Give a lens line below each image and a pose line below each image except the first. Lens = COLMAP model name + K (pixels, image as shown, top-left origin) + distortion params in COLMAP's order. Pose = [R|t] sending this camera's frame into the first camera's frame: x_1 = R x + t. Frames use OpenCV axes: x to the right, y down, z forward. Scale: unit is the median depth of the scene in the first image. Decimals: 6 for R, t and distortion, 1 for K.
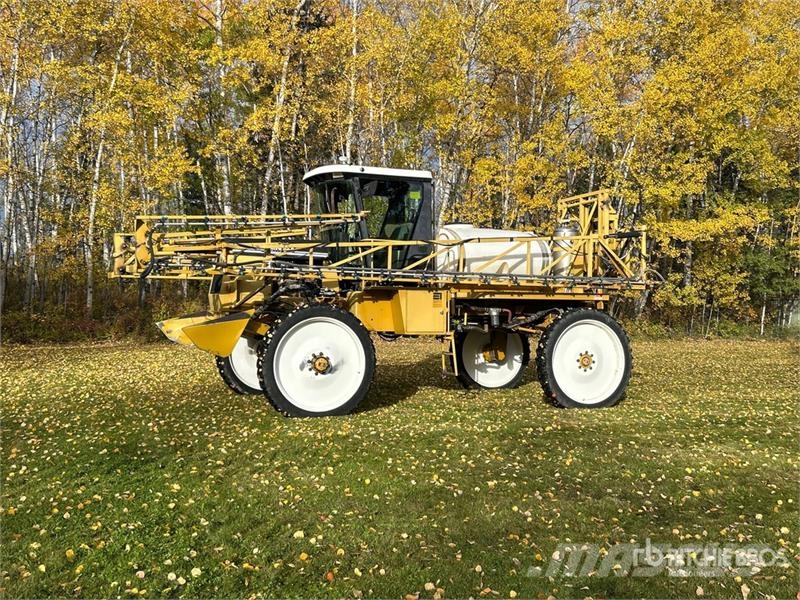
lens RADIAL K [[786.9, 0, 381.0], [0, 786.9, 328.7], [0, 0, 1]] dist [0.068440, -0.011294]
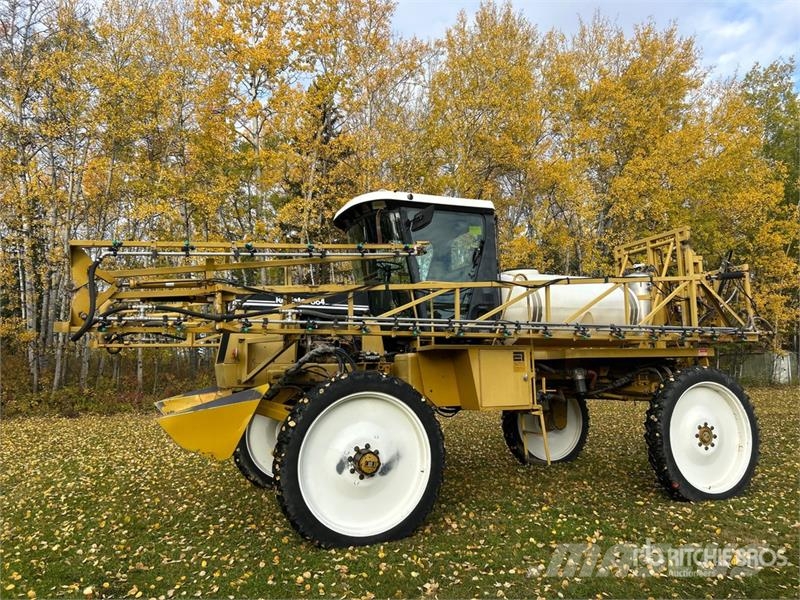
lens RADIAL K [[553.7, 0, 375.4], [0, 553.7, 316.1], [0, 0, 1]] dist [0.013083, -0.007877]
pose [[0.999393, -0.033485, -0.009647, -0.056917], [0.032017, 0.991624, -0.125130, -0.018326], [0.013756, 0.124745, 0.992093, 0.476652]]
